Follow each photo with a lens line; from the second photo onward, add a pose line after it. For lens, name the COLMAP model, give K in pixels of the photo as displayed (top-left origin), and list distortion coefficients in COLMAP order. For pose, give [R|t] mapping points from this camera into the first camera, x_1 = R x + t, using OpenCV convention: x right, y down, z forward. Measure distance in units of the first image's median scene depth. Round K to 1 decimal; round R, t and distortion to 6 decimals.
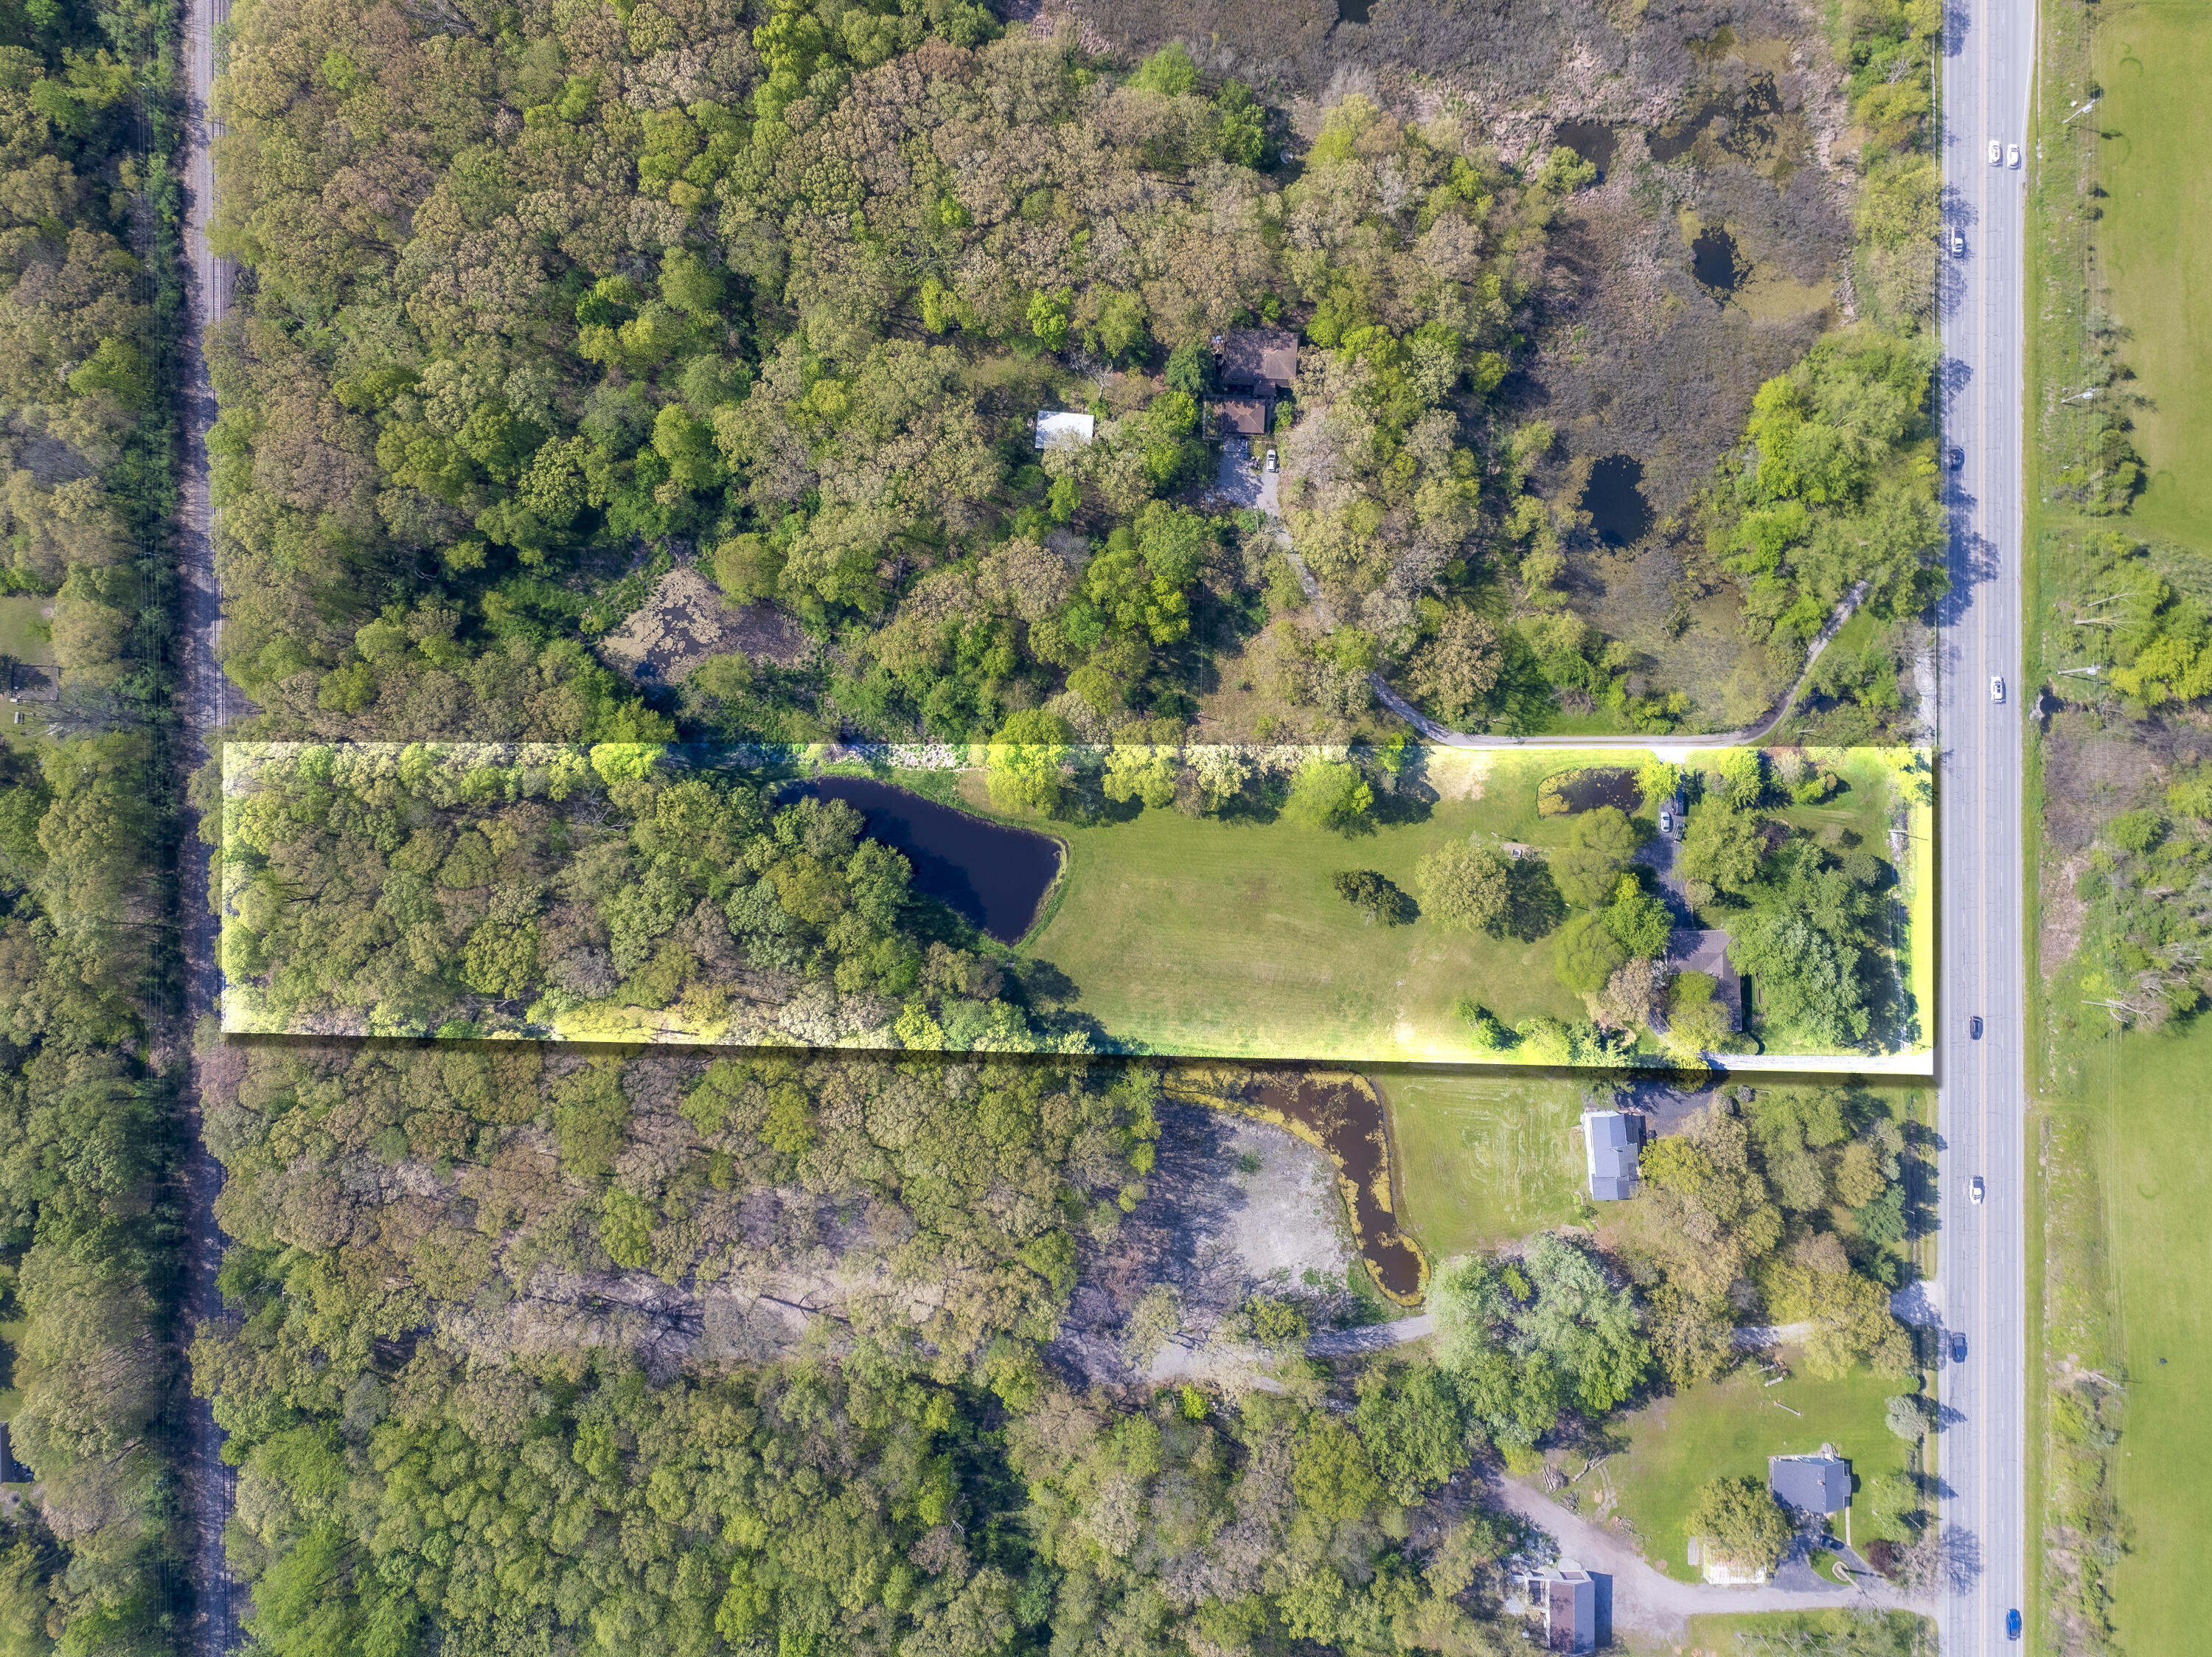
lens RADIAL K [[1539.1, 0, 1106.0], [0, 1539.1, 828.5], [0, 0, 1]] dist [0.001737, 0.000350]
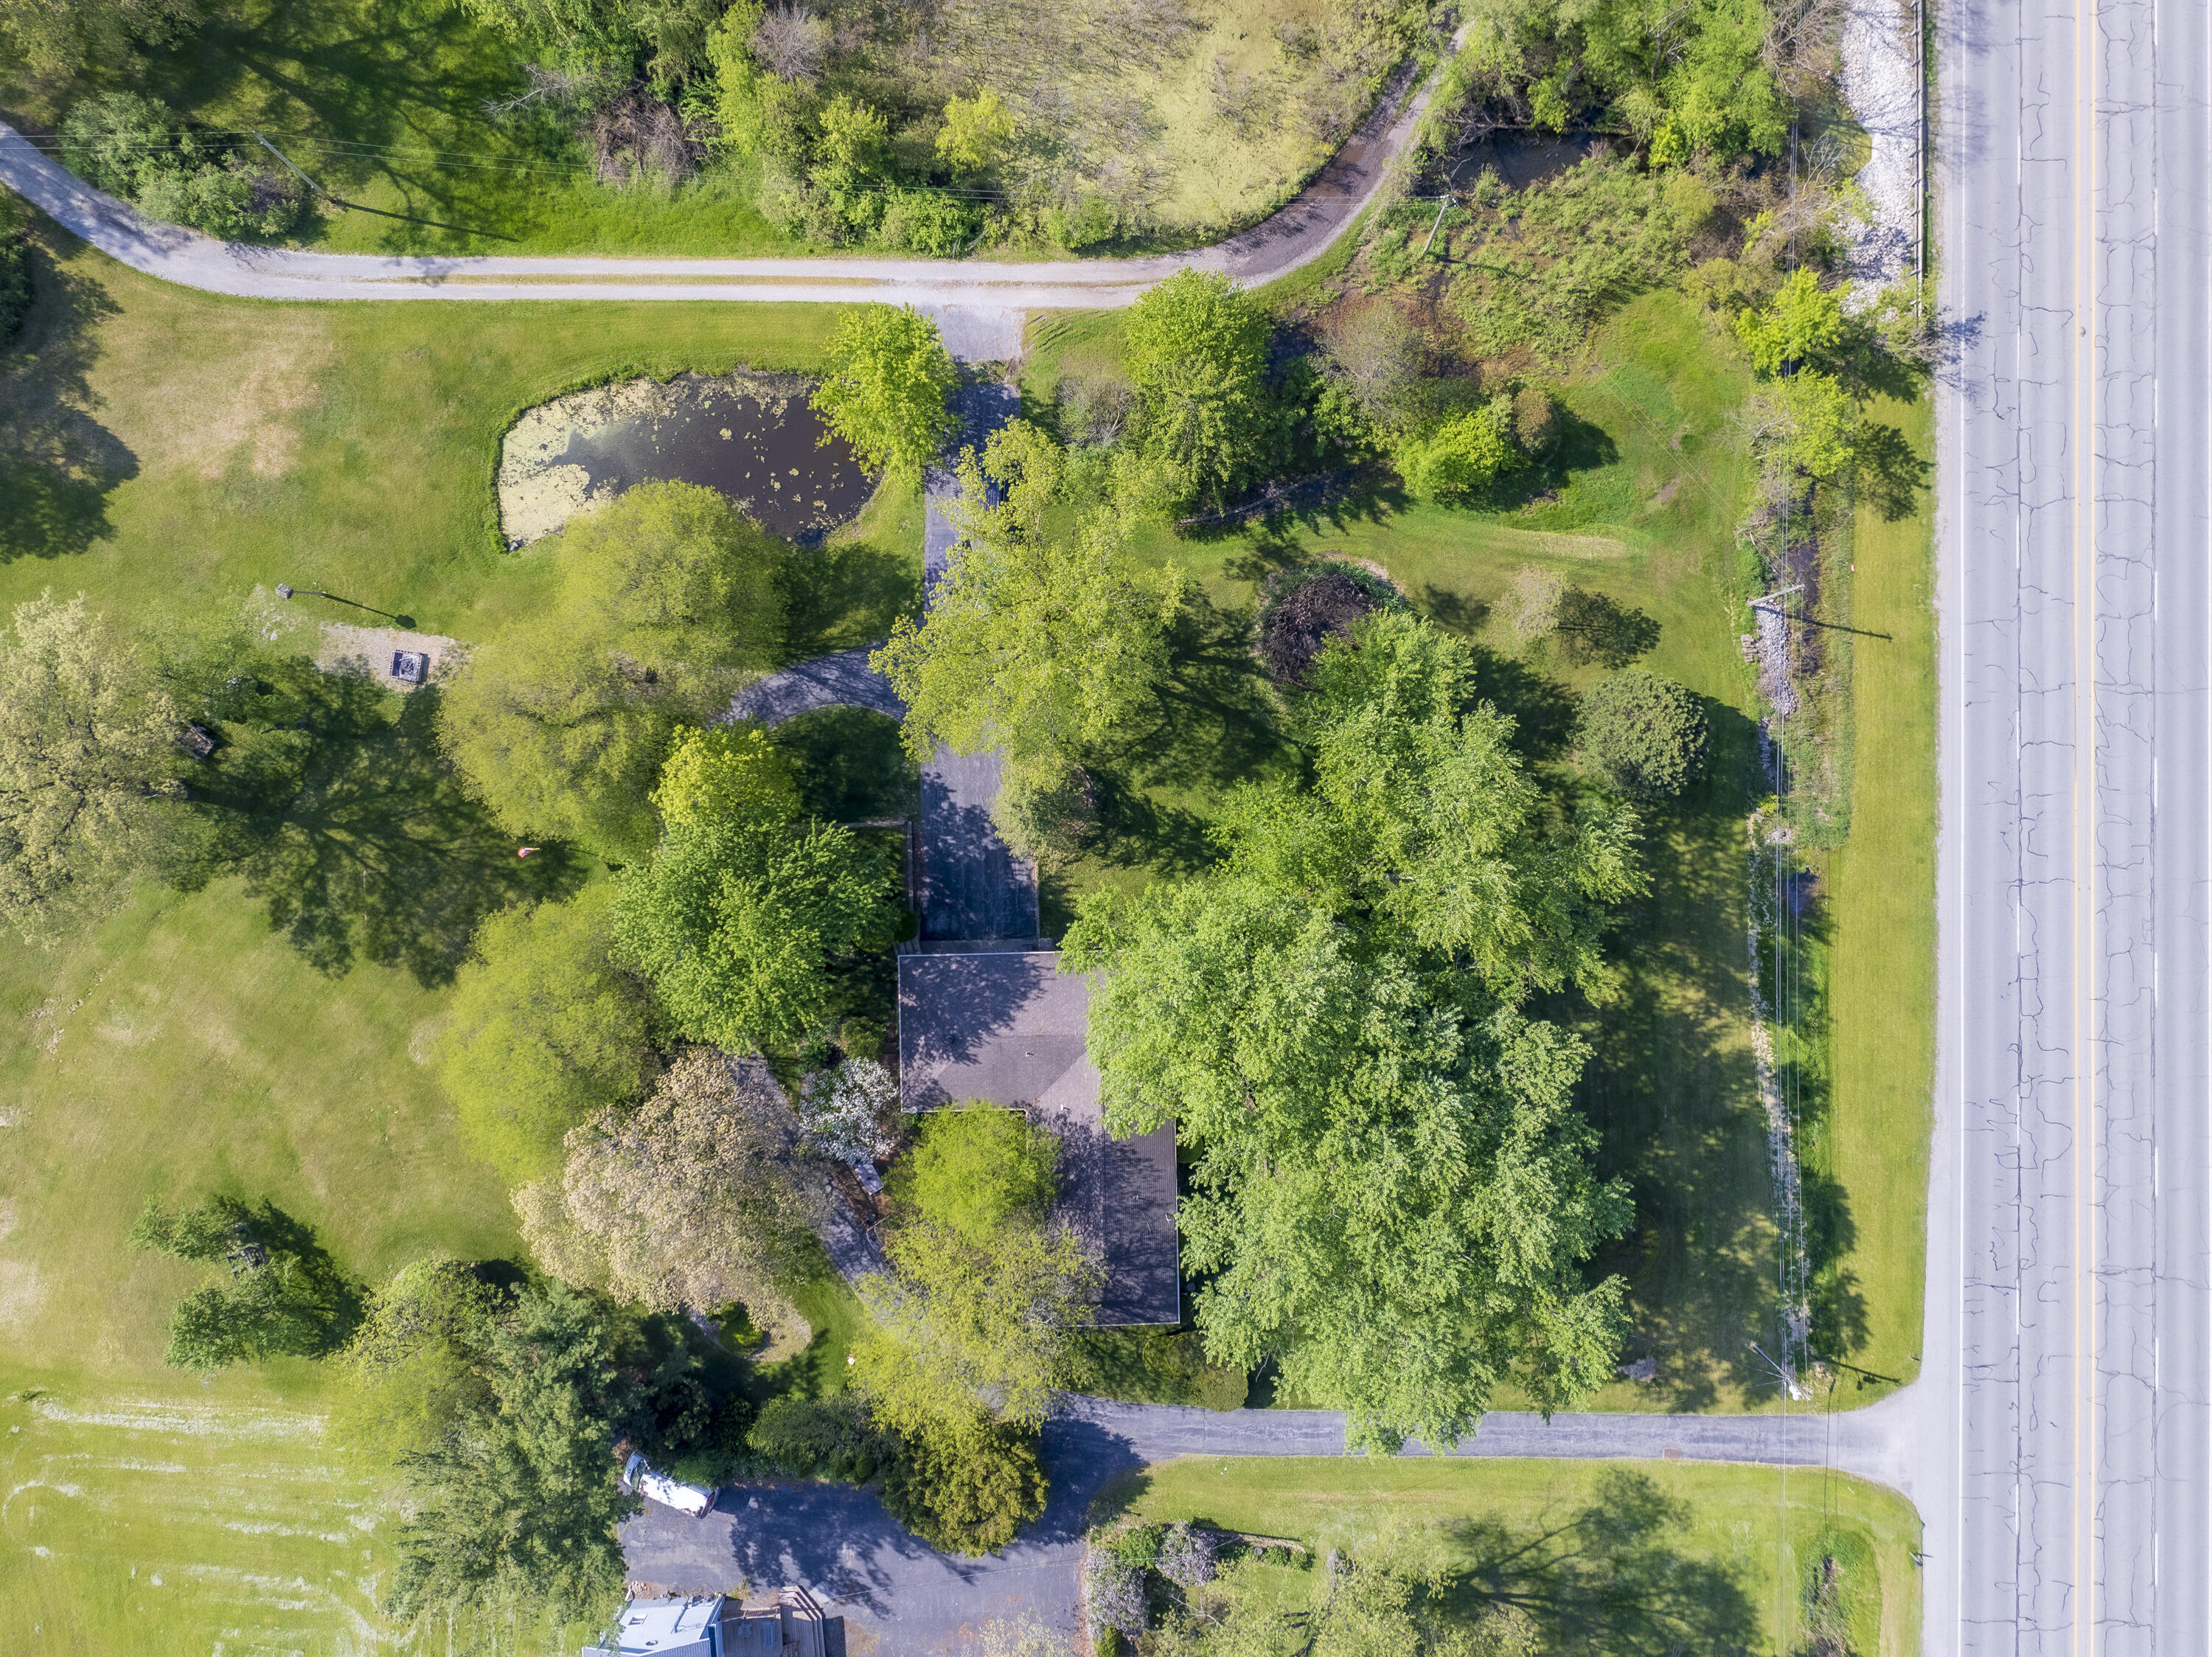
lens RADIAL K [[1545.7, 0, 1106.0], [0, 1545.7, 828.5], [0, 0, 1]] dist [-0.008108, -0.003868]
pose [[0.999533, 0.011724, -0.028206, 0.403146], [-0.012048, 0.999863, -0.011321, 0.047392], [0.028070, 0.011656, 0.999538, 0.722748]]
